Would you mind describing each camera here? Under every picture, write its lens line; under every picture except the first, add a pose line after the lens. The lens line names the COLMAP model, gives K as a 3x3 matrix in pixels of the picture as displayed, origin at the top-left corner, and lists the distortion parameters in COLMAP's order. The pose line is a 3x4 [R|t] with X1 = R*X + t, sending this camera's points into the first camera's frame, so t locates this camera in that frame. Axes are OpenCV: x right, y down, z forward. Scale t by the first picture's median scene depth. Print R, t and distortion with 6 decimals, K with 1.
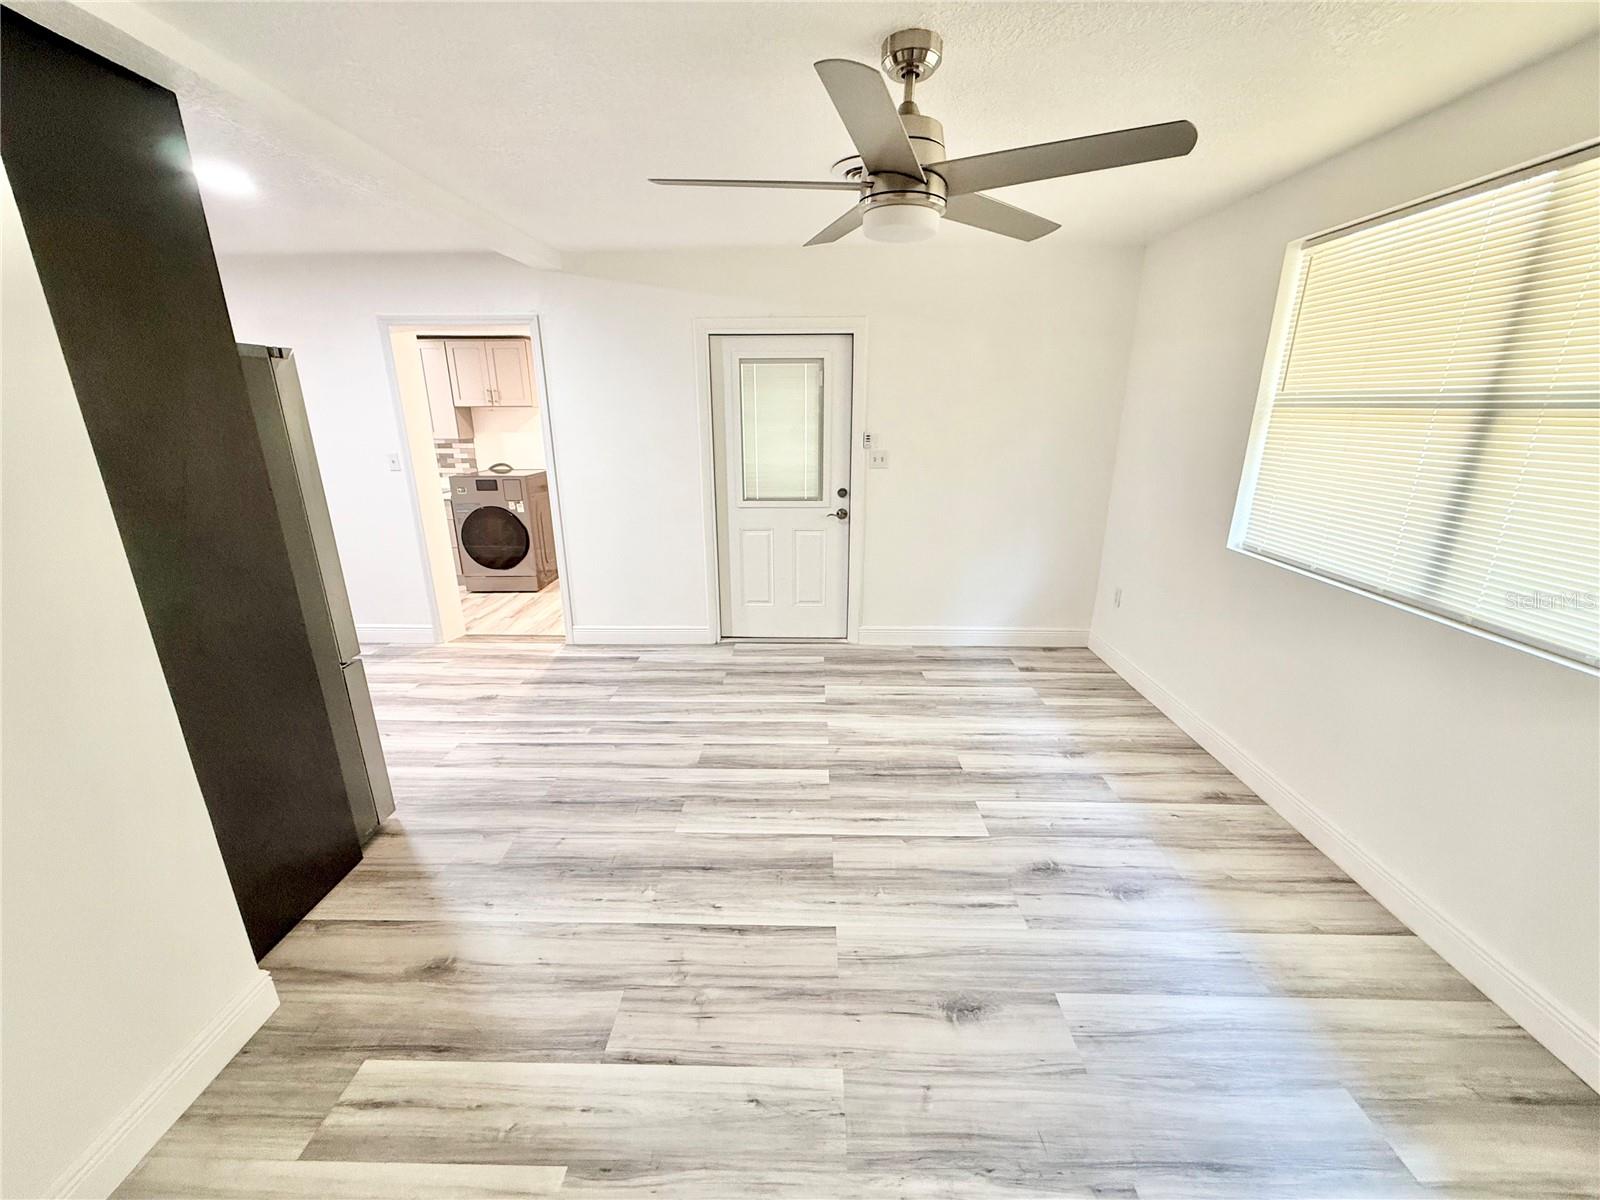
lens RADIAL K [[636.7, 0, 796.8], [0, 636.7, 599.6], [0, 0, 1]] dist [0.000180, -0.000458]
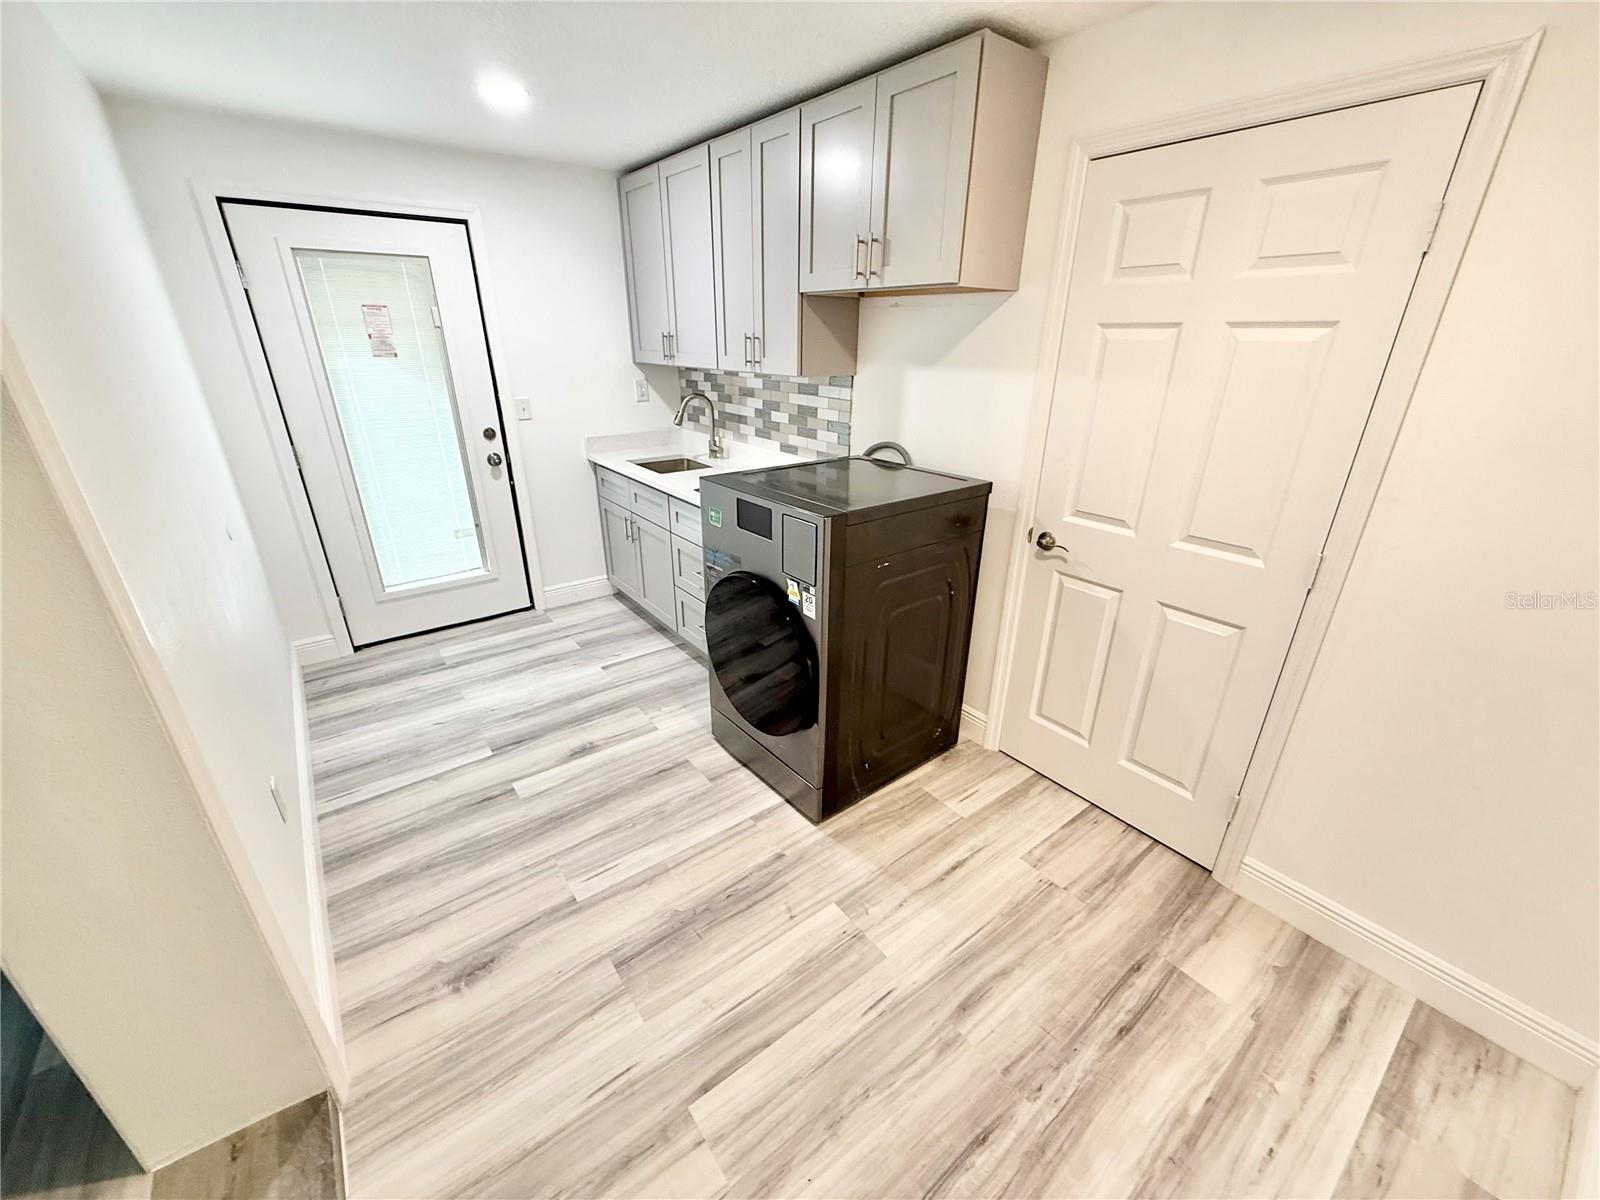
lens RADIAL K [[636.7, 0, 799.0], [0, 636.7, 601.4], [0, 0, 1]] dist [0.000180, -0.000458]
pose [[0.629068, 0.309098, -0.713254, -0.404358], [-0.232062, 0.950379, 0.207187, -0.424012], [0.741903, 0.035184, 0.669583, 1.547929]]
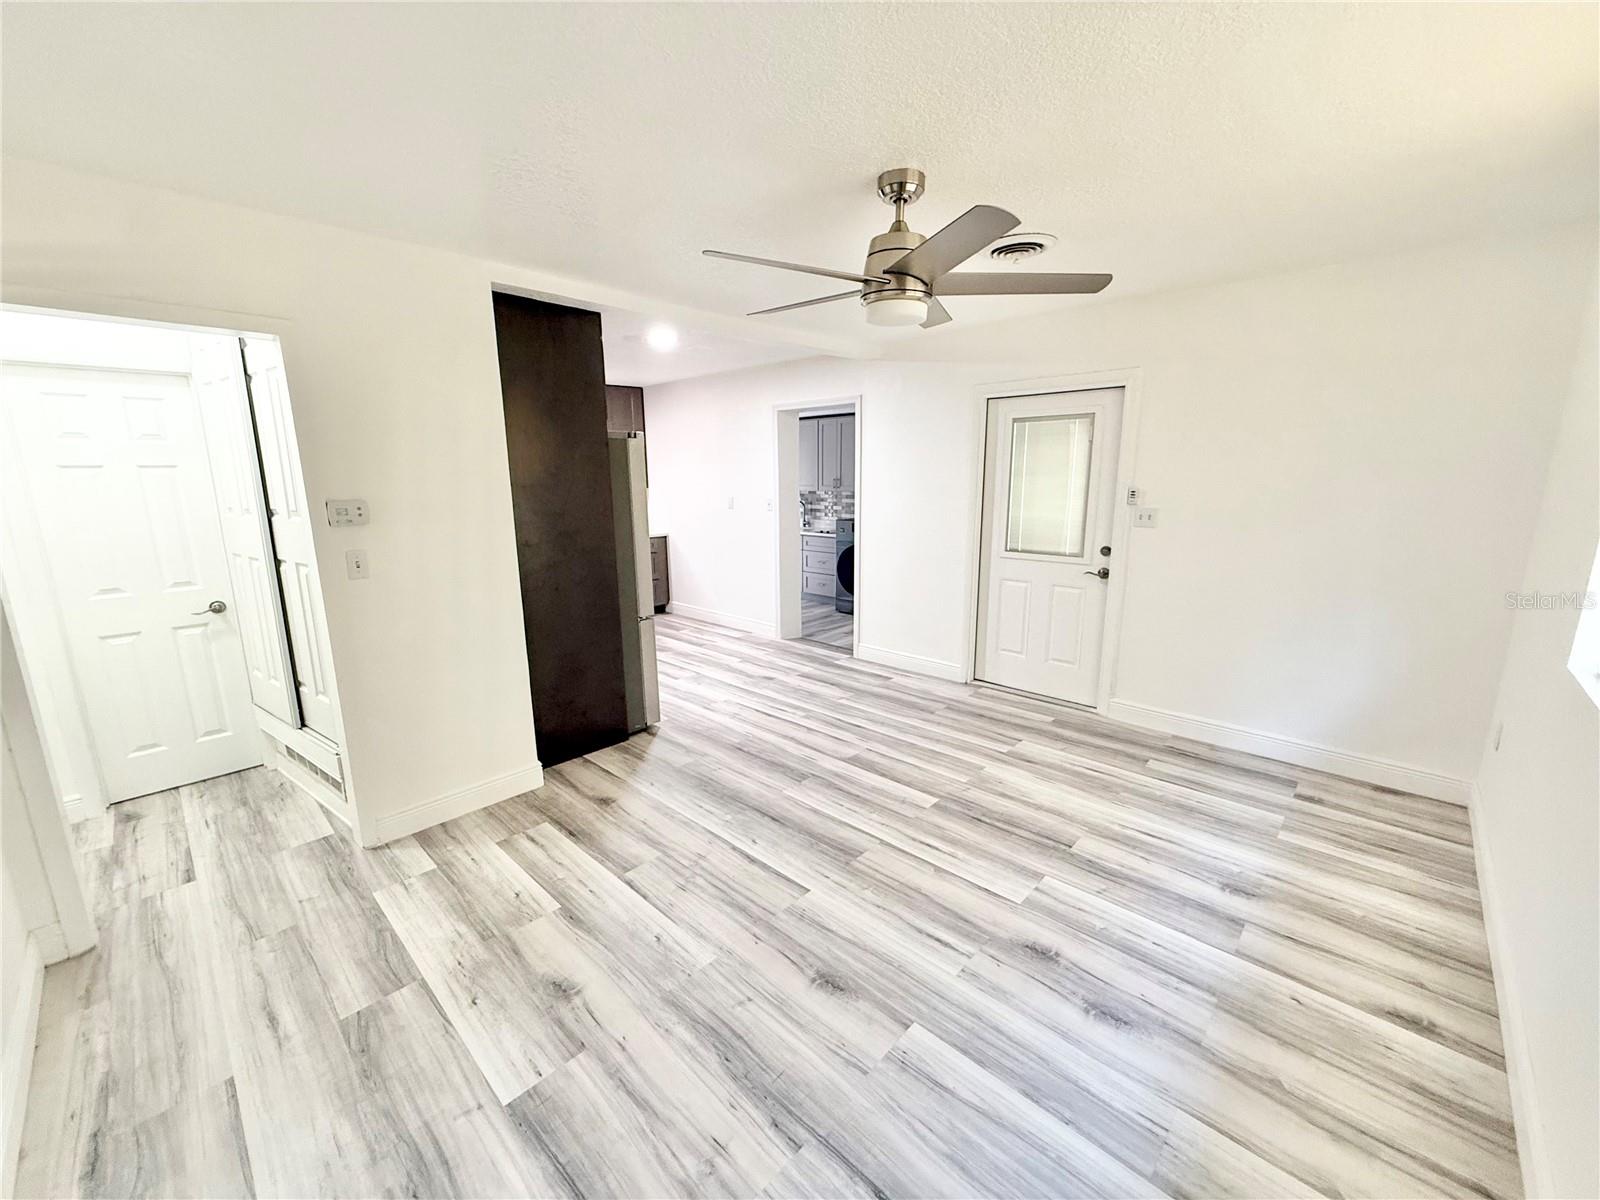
lens RADIAL K [[636.7, 0, 796.7], [0, 636.7, 595.8], [0, 0, 1]] dist [0.000180, -0.000458]
pose [[0.739604, 0.124398, -0.661447, 0.518417], [-0.187266, 0.981998, -0.024710, 0.008368], [0.646466, 0.142142, 0.749585, 0.015163]]
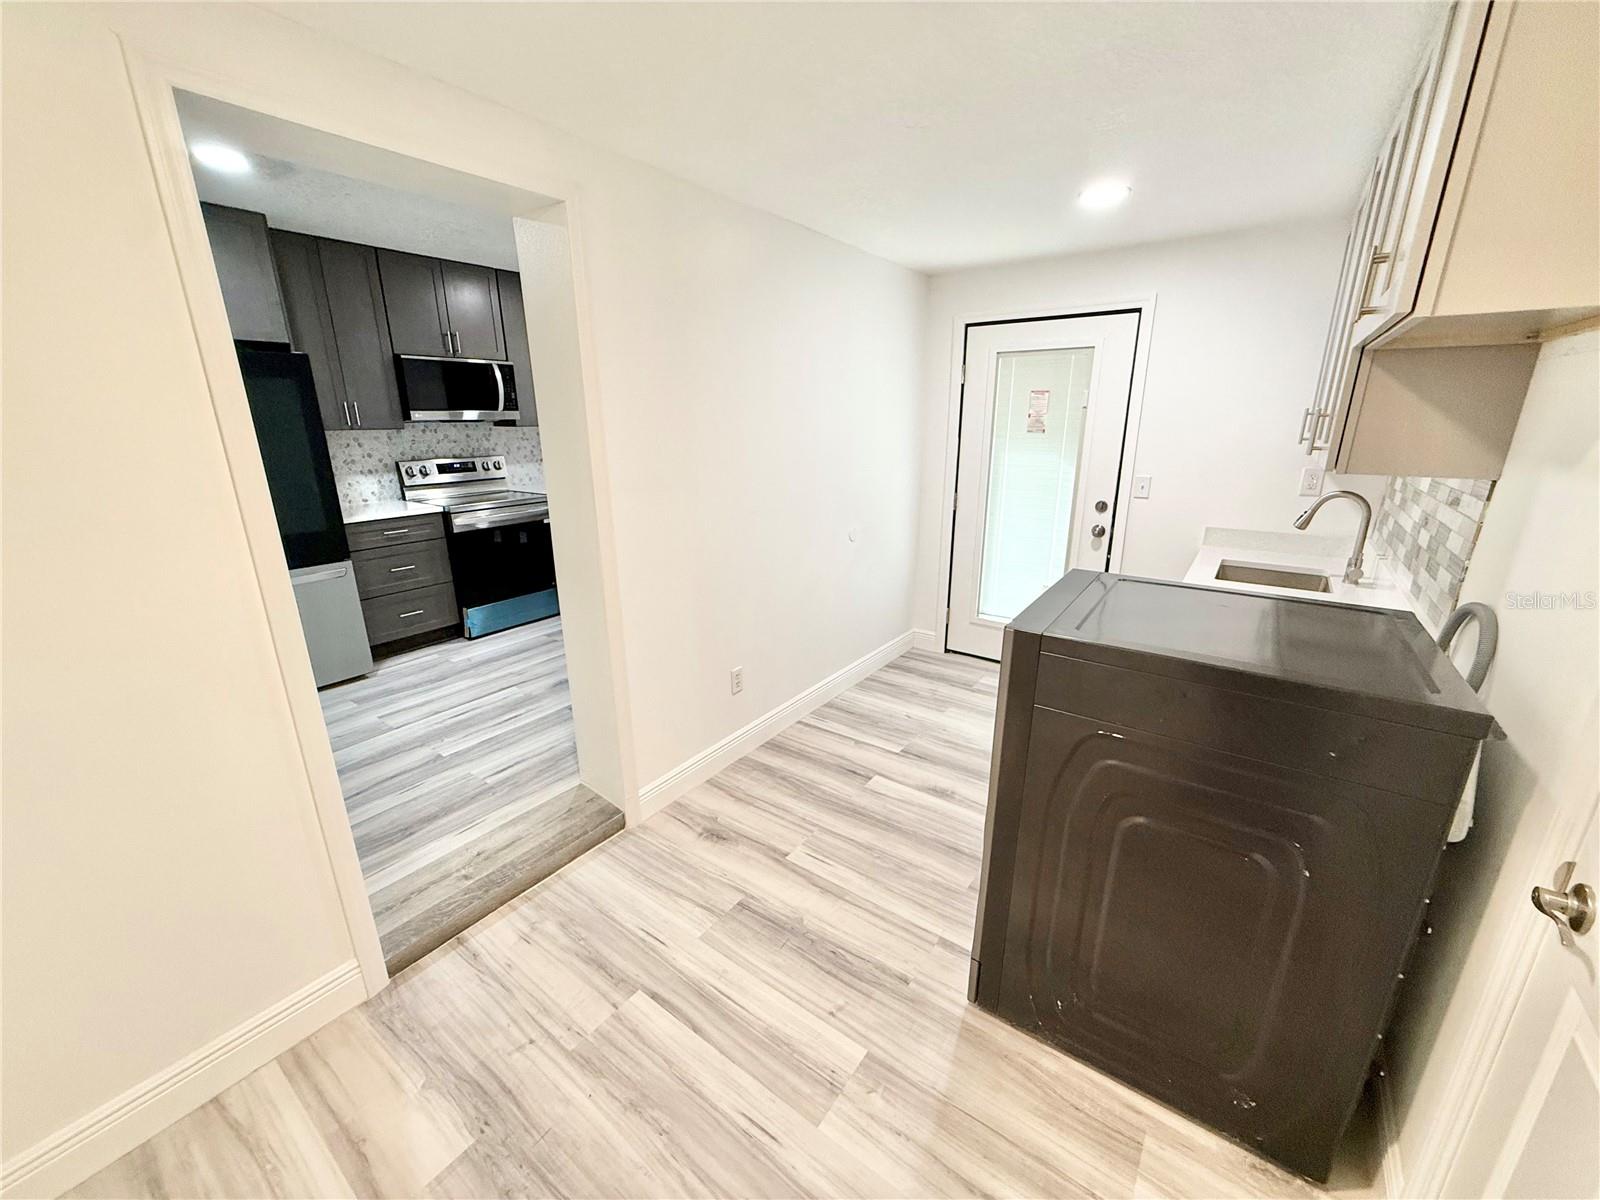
lens RADIAL K [[636.7, 0, 797.0], [0, 636.7, 602.2], [0, 0, 1]] dist [0.000180, -0.000458]
pose [[-0.568965, 0.240839, -0.786305, -0.372632], [-0.229648, 0.871584, 0.433131, -0.573578], [0.789646, 0.427010, -0.440592, 2.050133]]
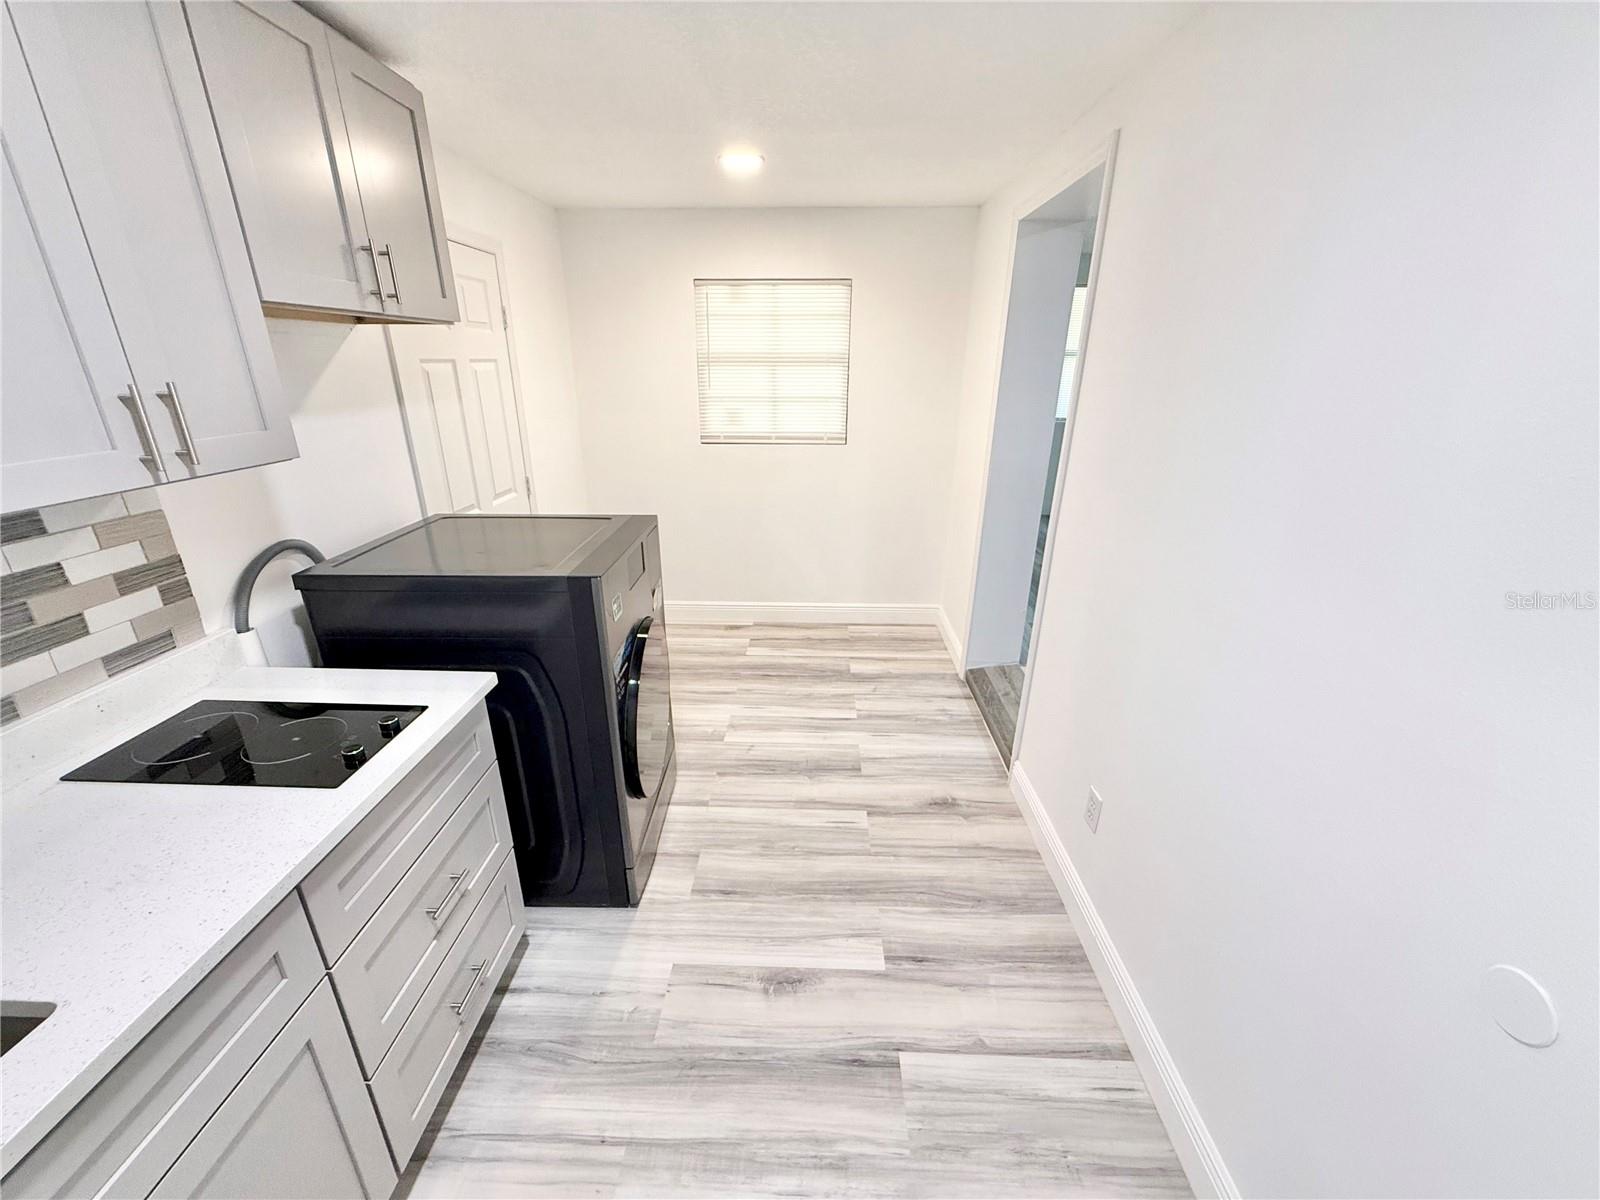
lens RADIAL K [[636.7, 0, 793.7], [0, 636.7, 602.7], [0, 0, 1]] dist [0.000180, -0.000458]
pose [[0.009808, -0.352525, 0.935751, -1.593861], [0.279005, 0.899596, 0.335981, -0.496899], [-0.960240, 0.257784, 0.107180, 1.757418]]
